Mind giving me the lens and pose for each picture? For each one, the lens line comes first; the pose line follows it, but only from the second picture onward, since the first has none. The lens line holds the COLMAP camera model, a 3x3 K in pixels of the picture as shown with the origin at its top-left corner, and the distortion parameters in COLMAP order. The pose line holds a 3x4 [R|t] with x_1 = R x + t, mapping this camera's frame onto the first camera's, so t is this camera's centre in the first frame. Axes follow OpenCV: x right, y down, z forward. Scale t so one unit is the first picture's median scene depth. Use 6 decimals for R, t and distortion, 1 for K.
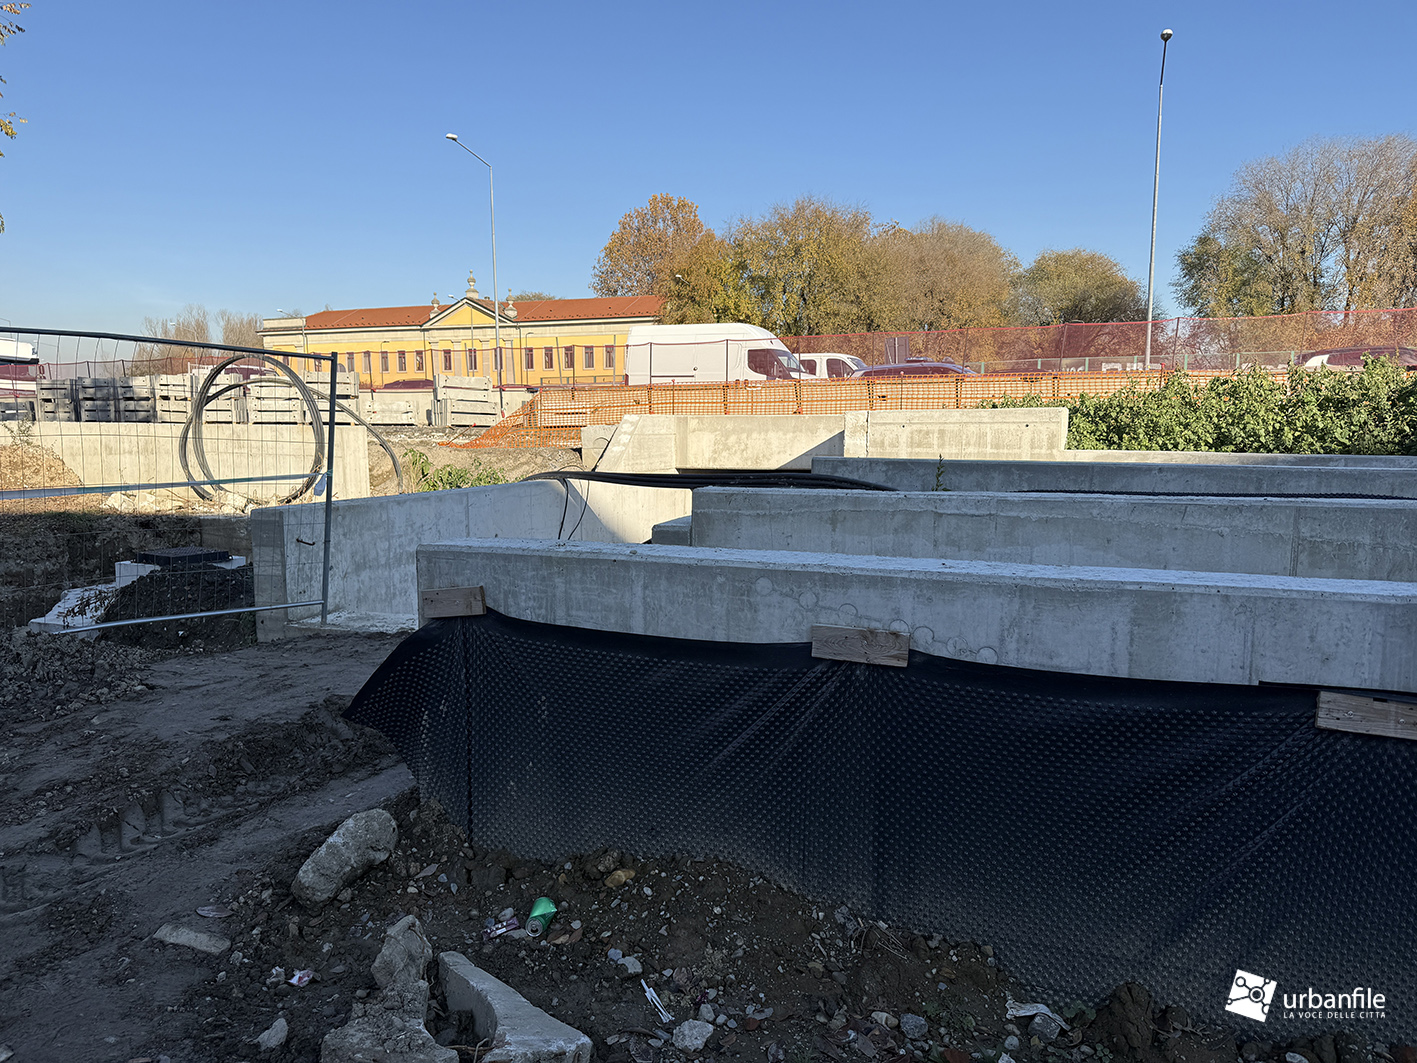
lens RADIAL K [[985.1, 0, 708.5], [0, 985.1, 531.5], [0, 0, 1]] dist [0.119931, -0.200131]
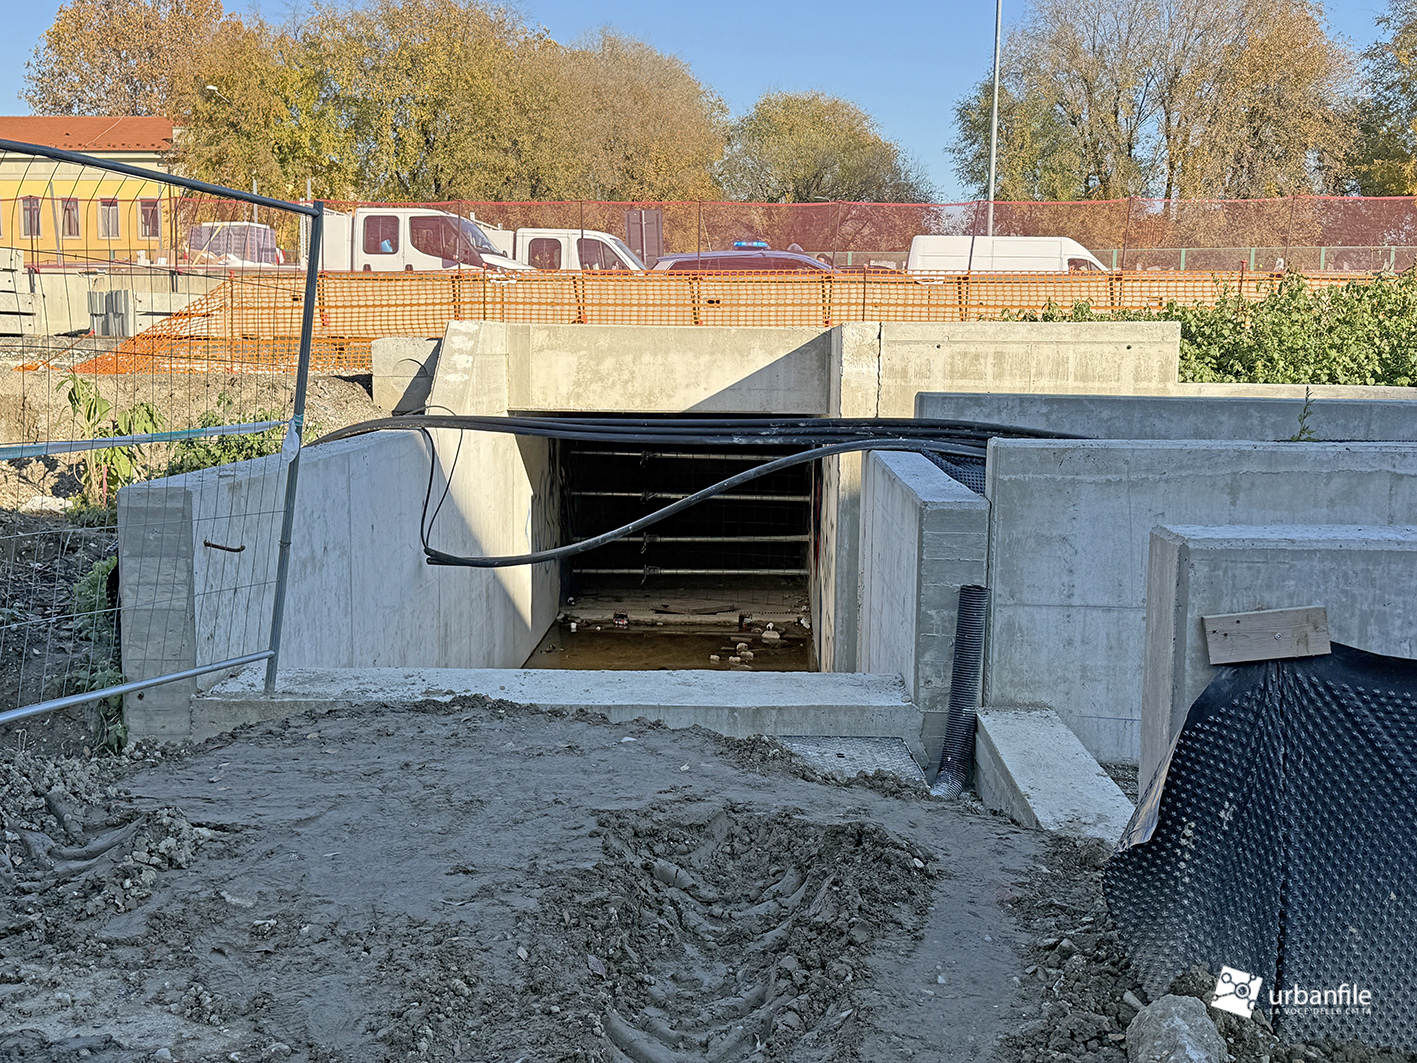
lens RADIAL K [[1524.7, 0, 719.2], [0, 1524.7, 530.6], [0, 0, 1]] dist [0.187826, -0.408842]
pose [[0.949912, -0.025764, 0.311453, -0.215853], [0.021348, 0.999618, 0.017579, -0.003580], [-0.311787, -0.010050, 0.950099, 0.057158]]
